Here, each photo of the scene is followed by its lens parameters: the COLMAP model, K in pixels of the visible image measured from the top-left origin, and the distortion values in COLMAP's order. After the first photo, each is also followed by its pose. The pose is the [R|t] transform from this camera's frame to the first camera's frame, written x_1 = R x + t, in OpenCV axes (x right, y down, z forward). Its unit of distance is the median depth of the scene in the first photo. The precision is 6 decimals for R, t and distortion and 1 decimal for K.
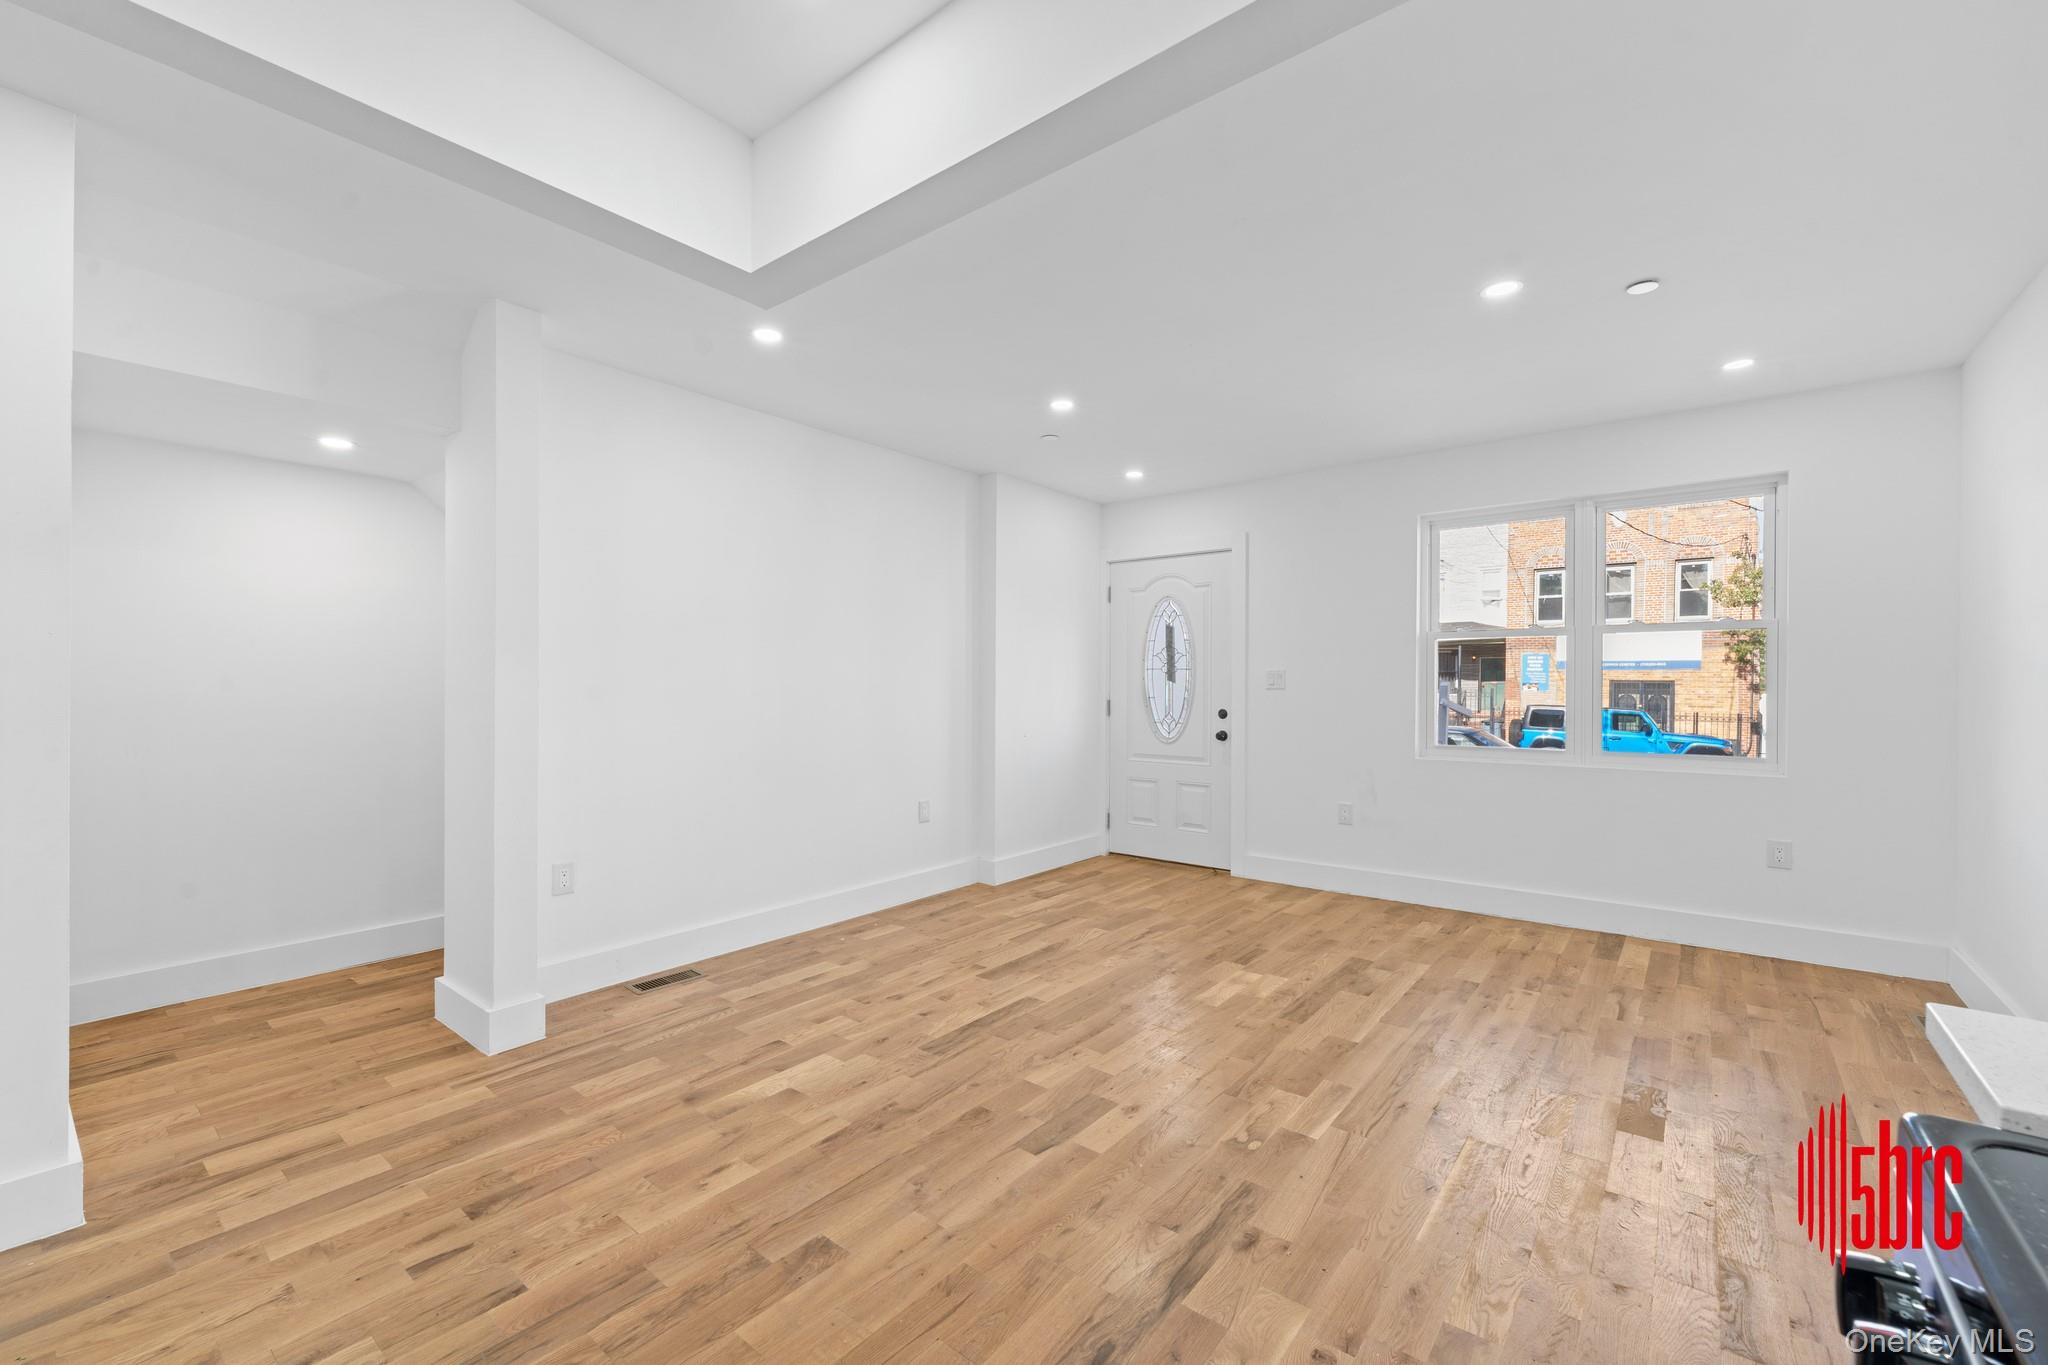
lens RADIAL K [[832.1, 0, 1028.2], [0, 832.1, 687.4], [0, 0, 1]] dist [-0.002335, -0.000135]
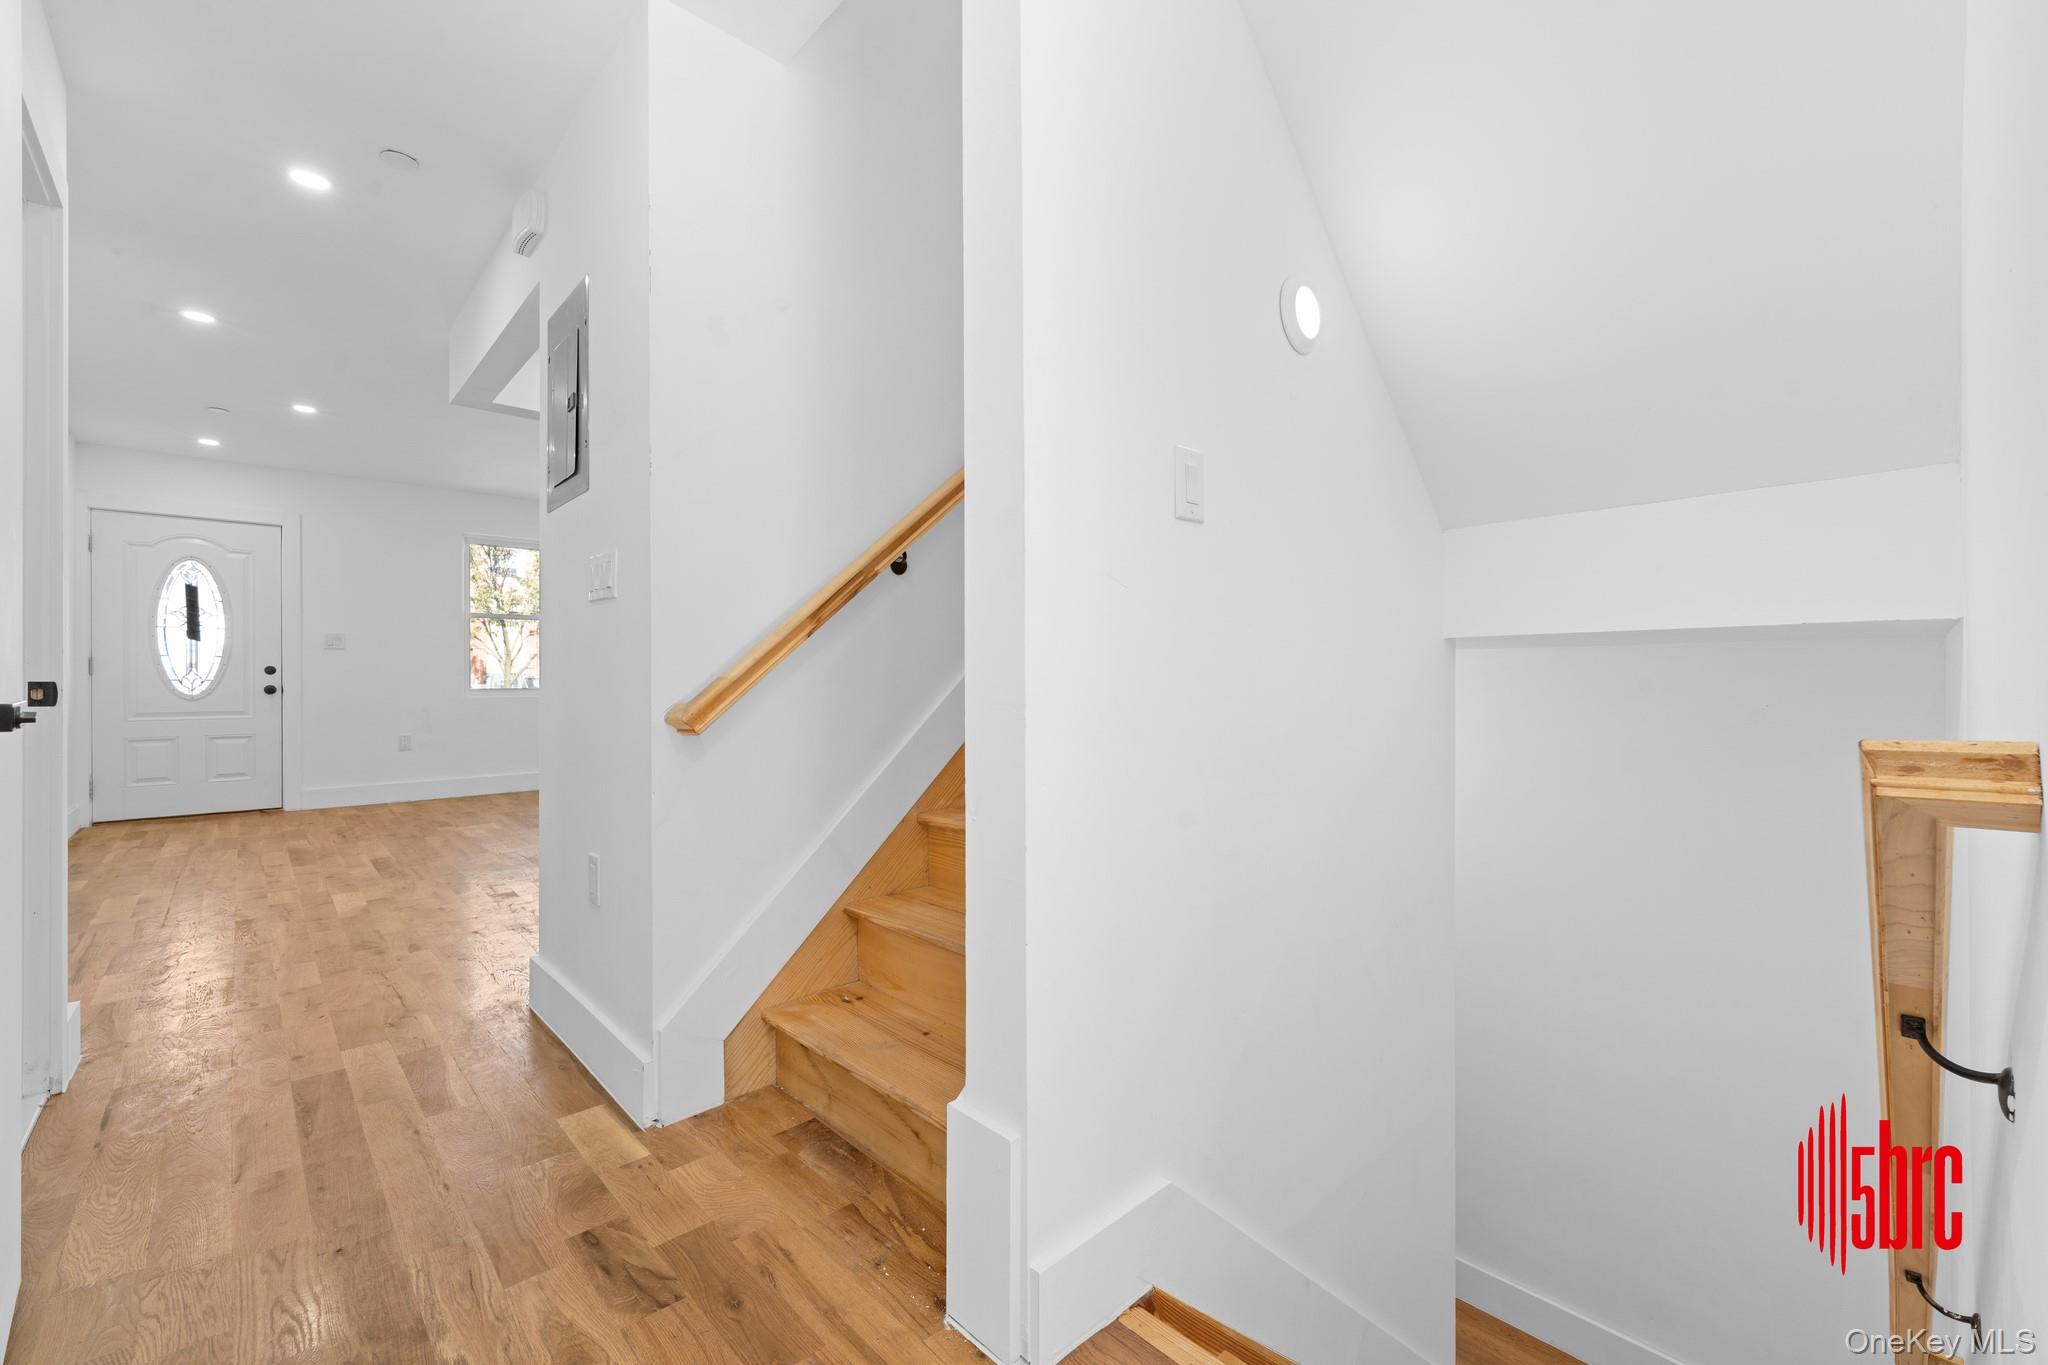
lens RADIAL K [[832.1, 0, 1027.1], [0, 832.1, 679.0], [0, 0, 1]] dist [-0.002335, -0.000135]
pose [[0.133380, -0.004178, 0.991056, -0.737795], [0.001538, 0.999991, 0.004009, 0.040363], [-0.991064, 0.000989, 0.133386, -0.164071]]
